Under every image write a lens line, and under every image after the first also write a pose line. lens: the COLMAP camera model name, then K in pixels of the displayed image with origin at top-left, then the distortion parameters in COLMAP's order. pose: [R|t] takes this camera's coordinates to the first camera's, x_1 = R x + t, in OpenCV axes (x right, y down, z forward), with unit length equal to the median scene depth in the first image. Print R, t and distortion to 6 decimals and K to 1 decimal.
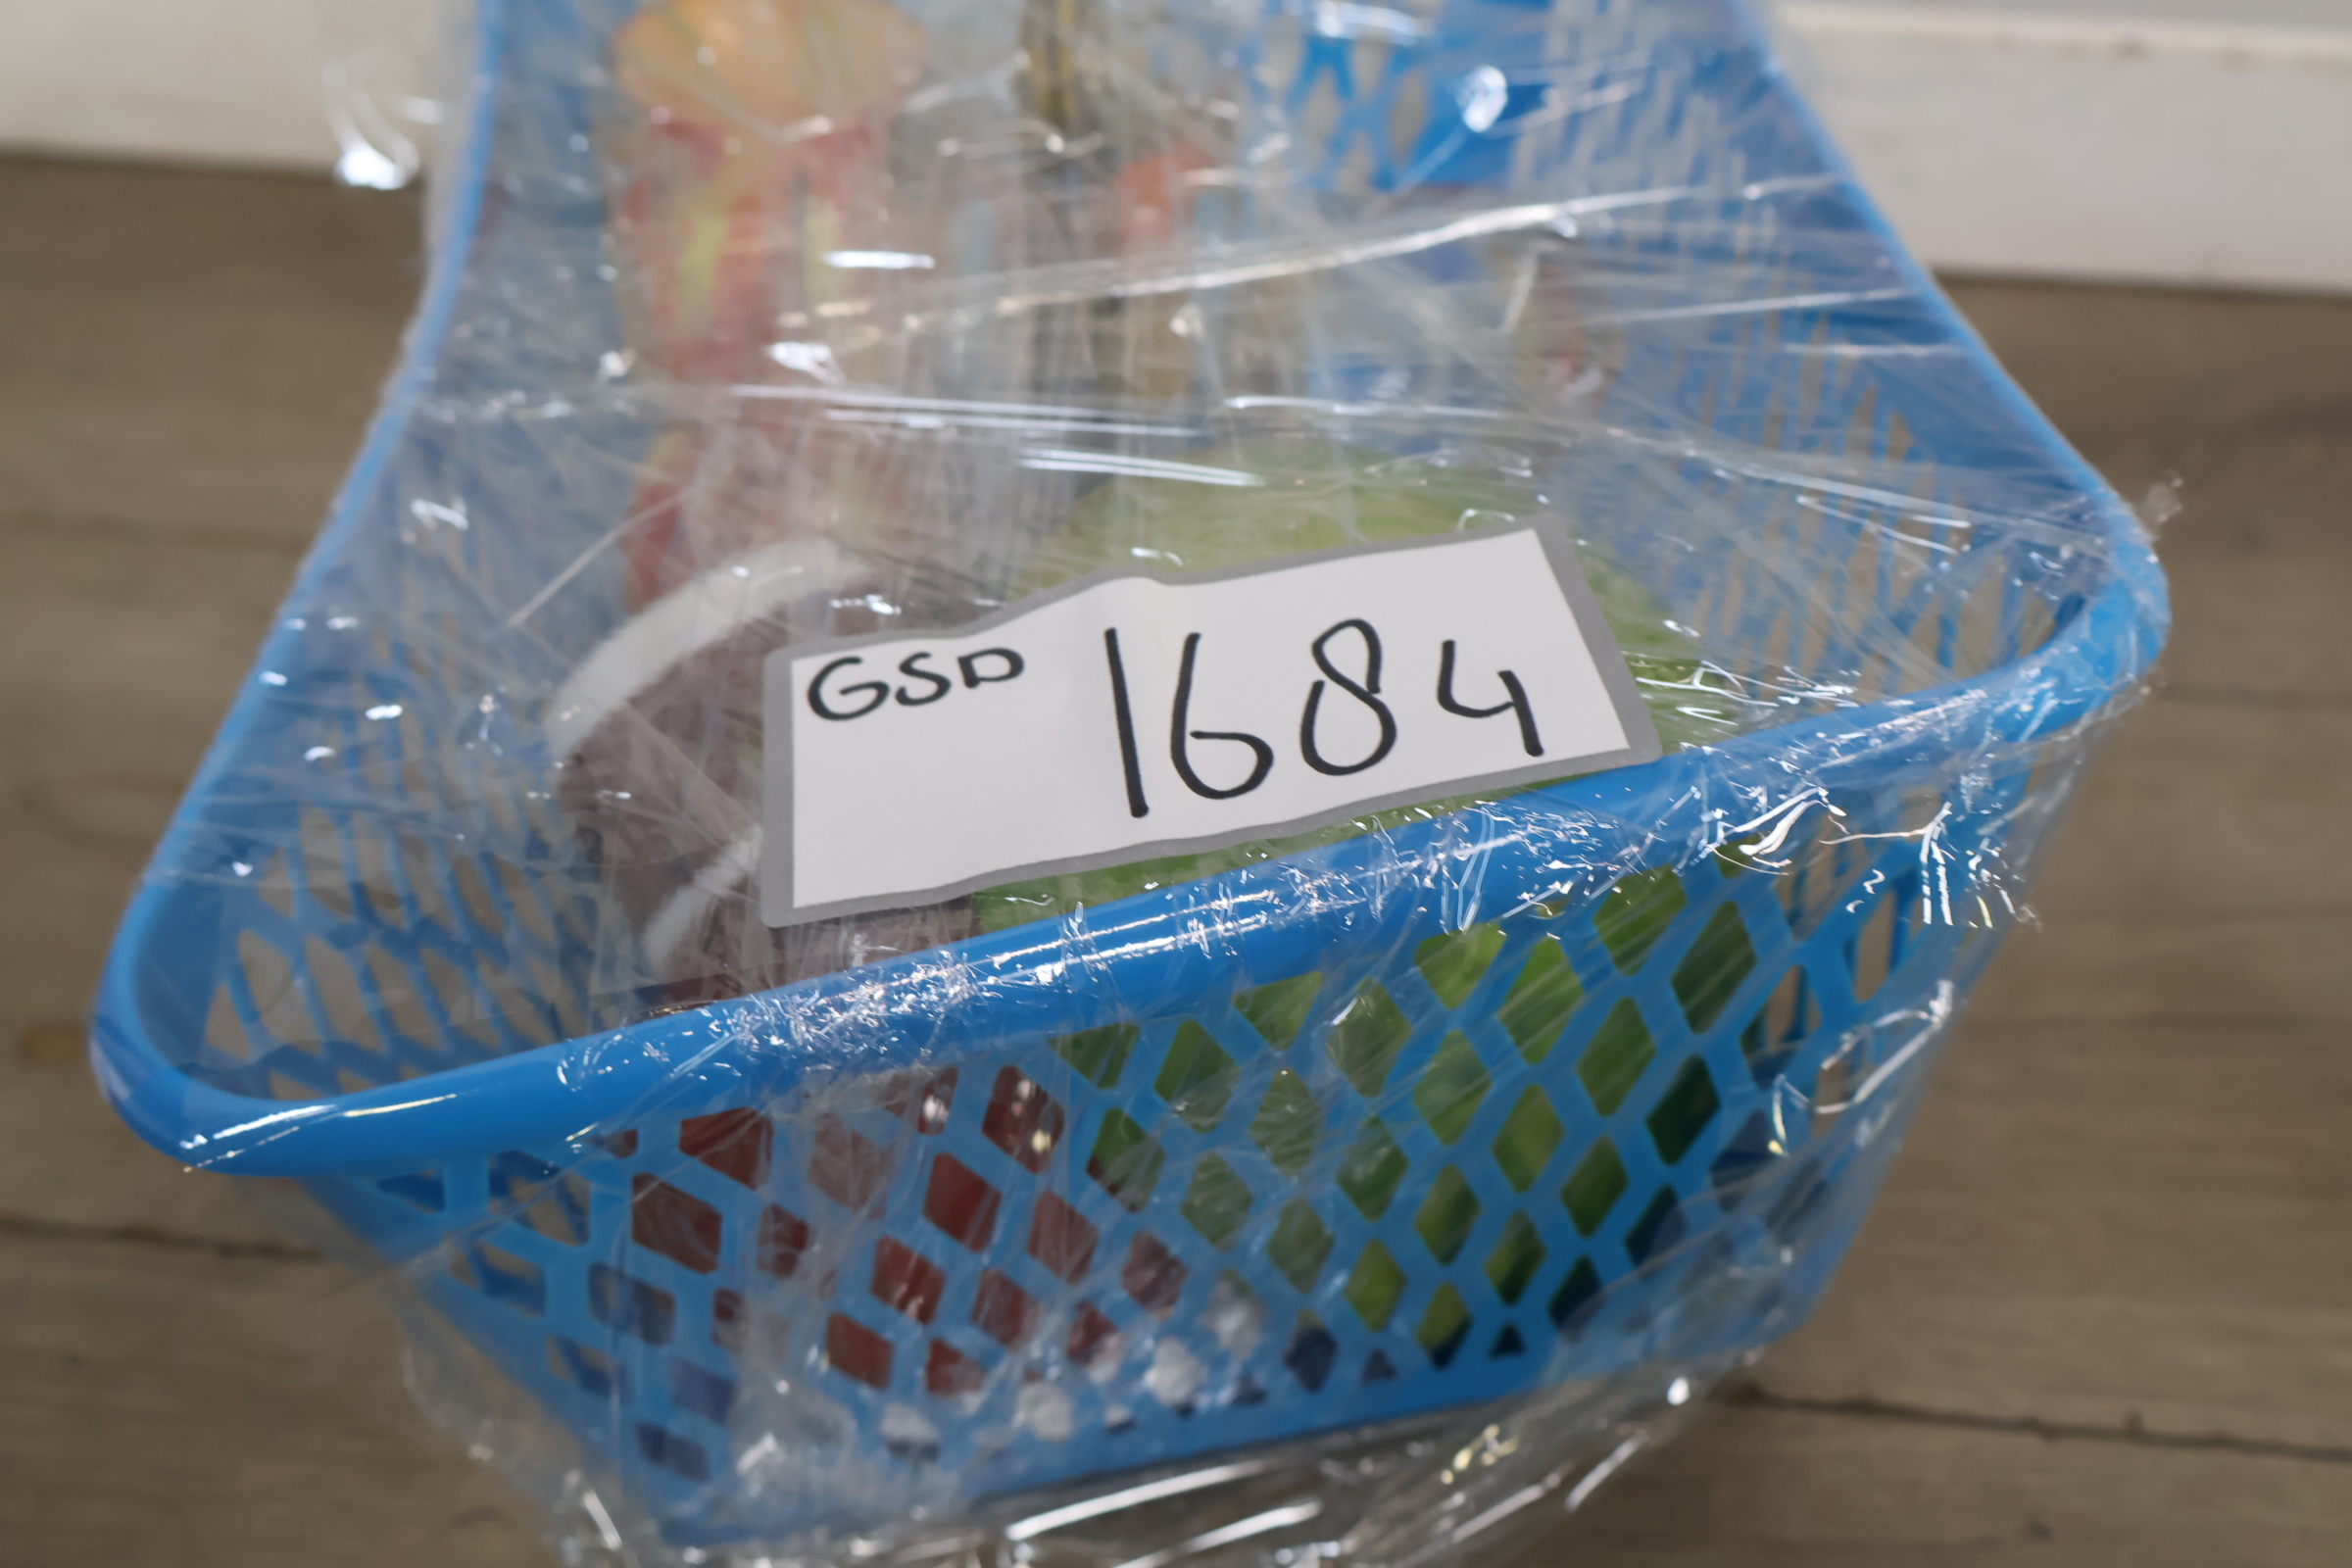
lens RADIAL K [[2575.9, 0, 1178.5], [0, 2575.9, 783.2], [0, 0, 1]] dist [0.008279, 0.000000]
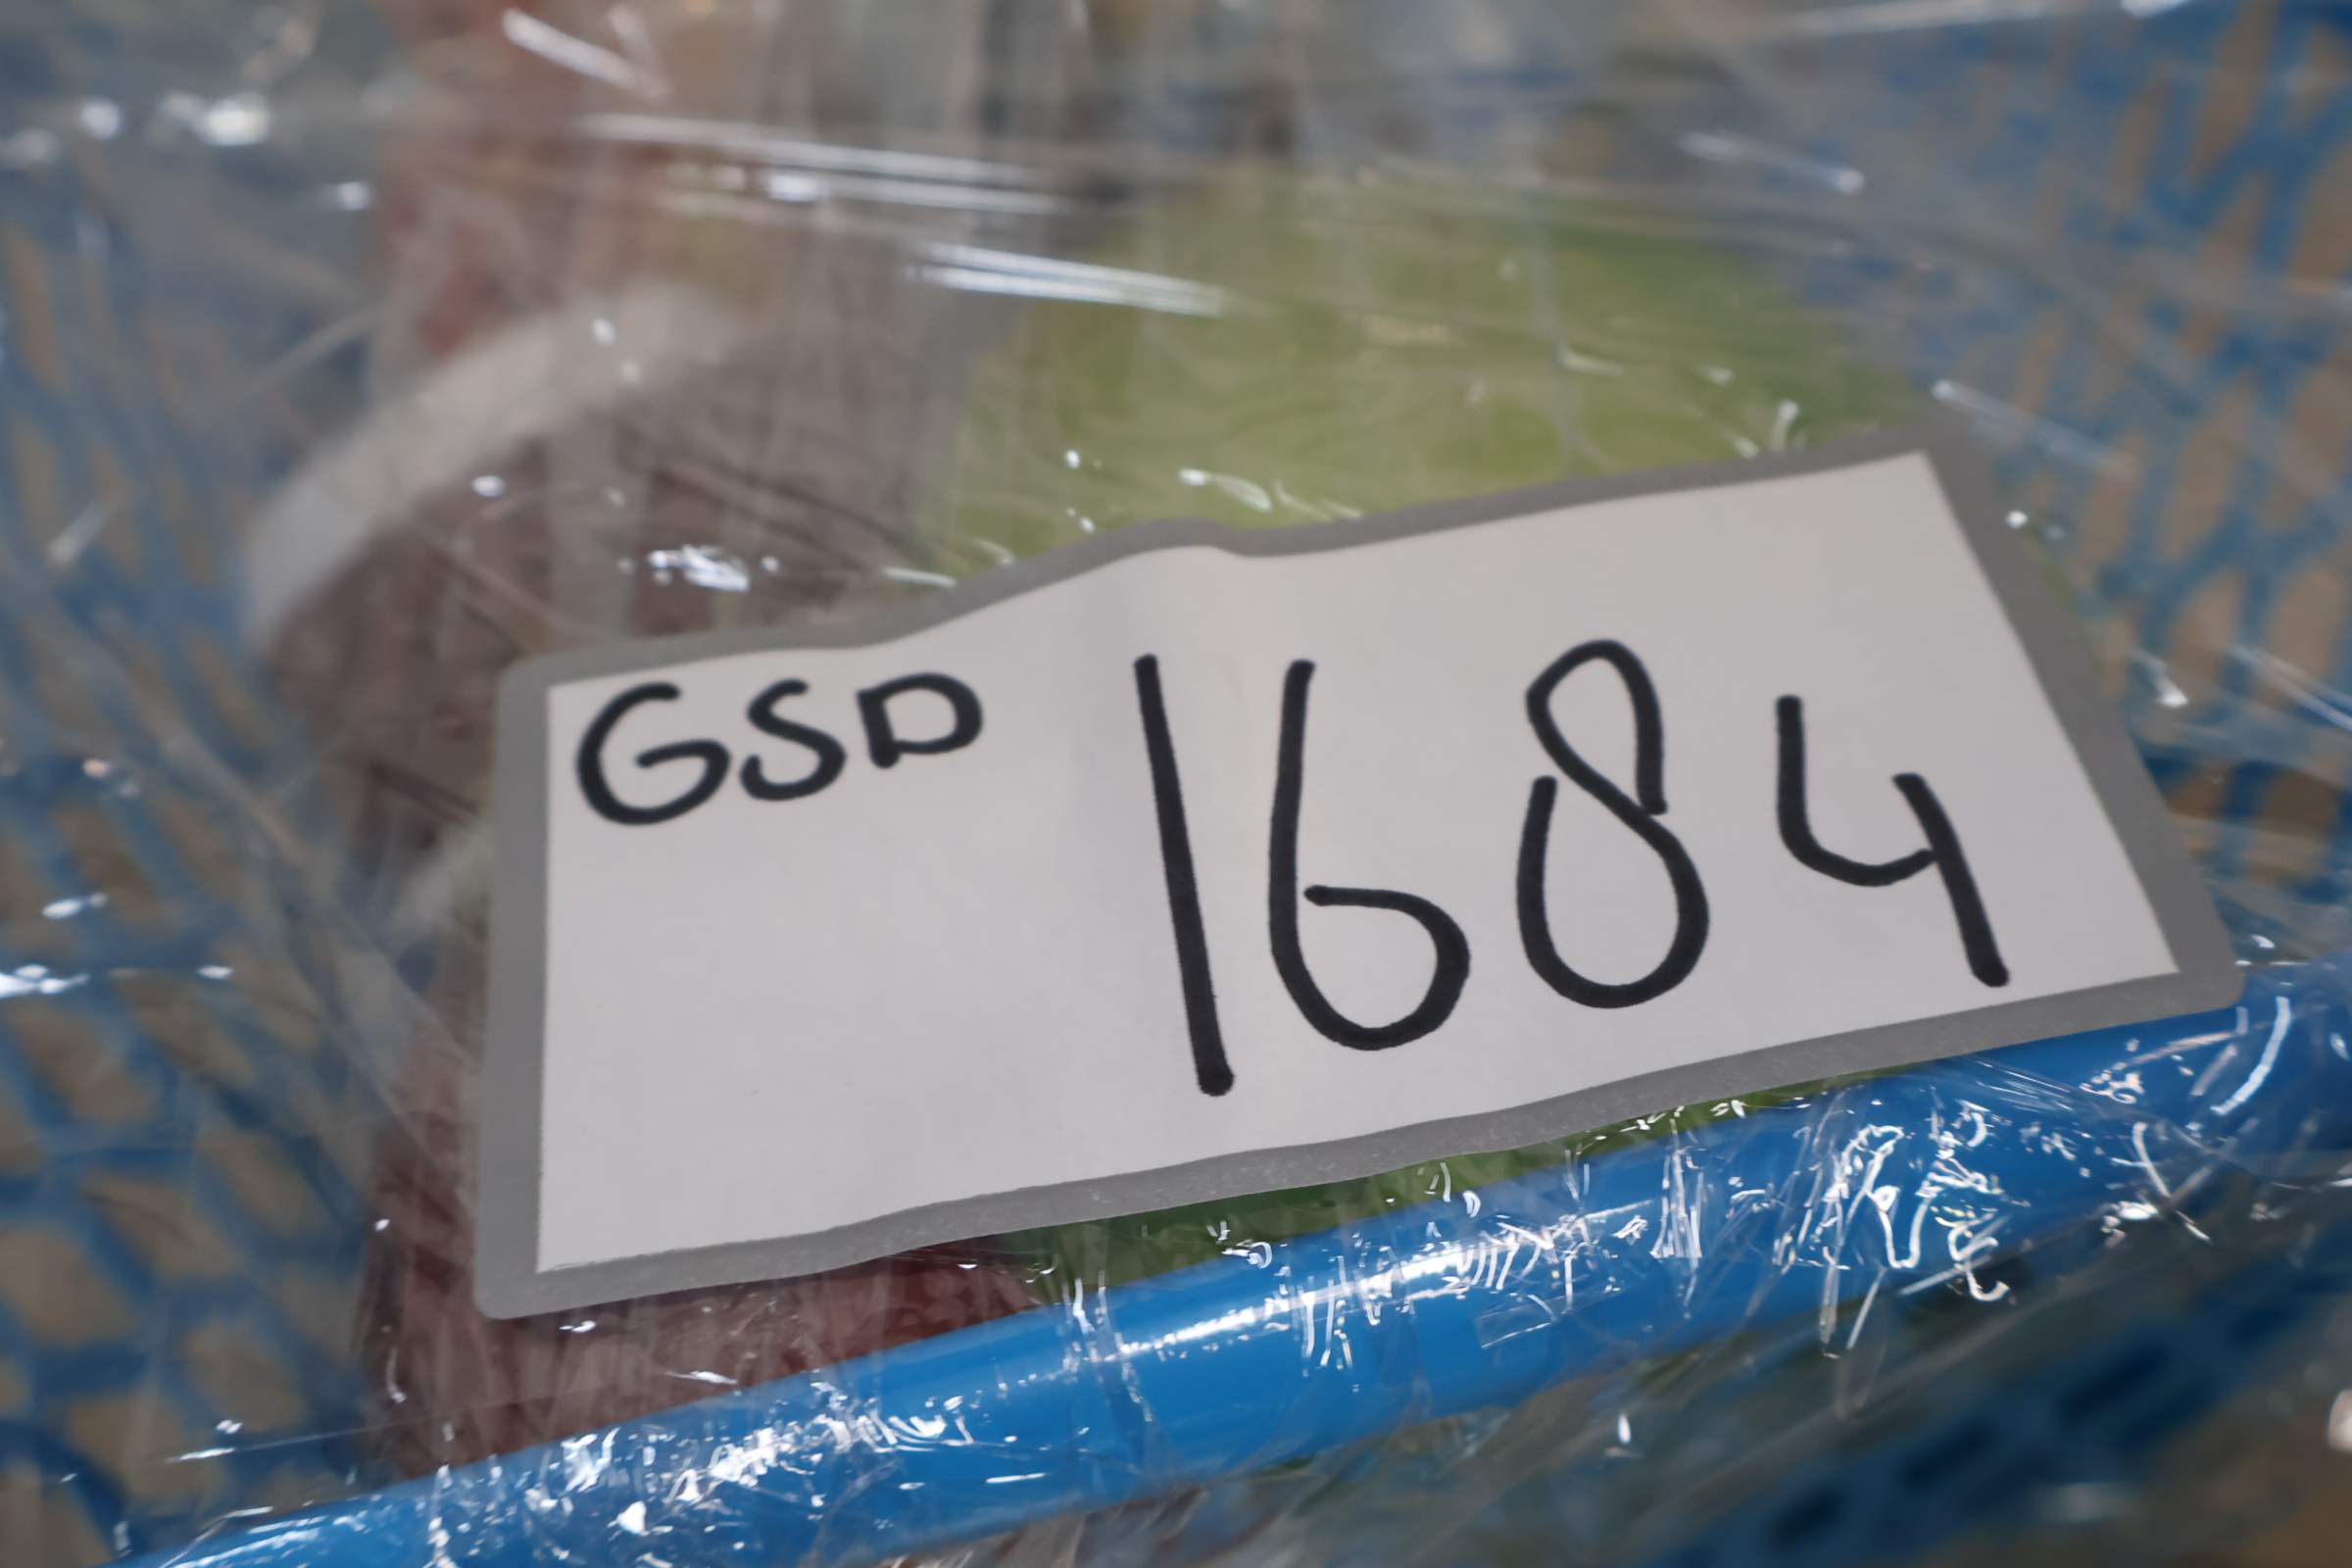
lens RADIAL K [[2575.9, 0, 1171.6], [0, 2575.9, 785.3], [0, 0, 1]] dist [0.008279, 0.000000]
pose [[0.999482, 0.006951, 0.031436, -0.037855], [-0.012804, 0.981700, 0.190004, -0.135244], [-0.029540, -0.190308, 0.981280, 0.476983]]
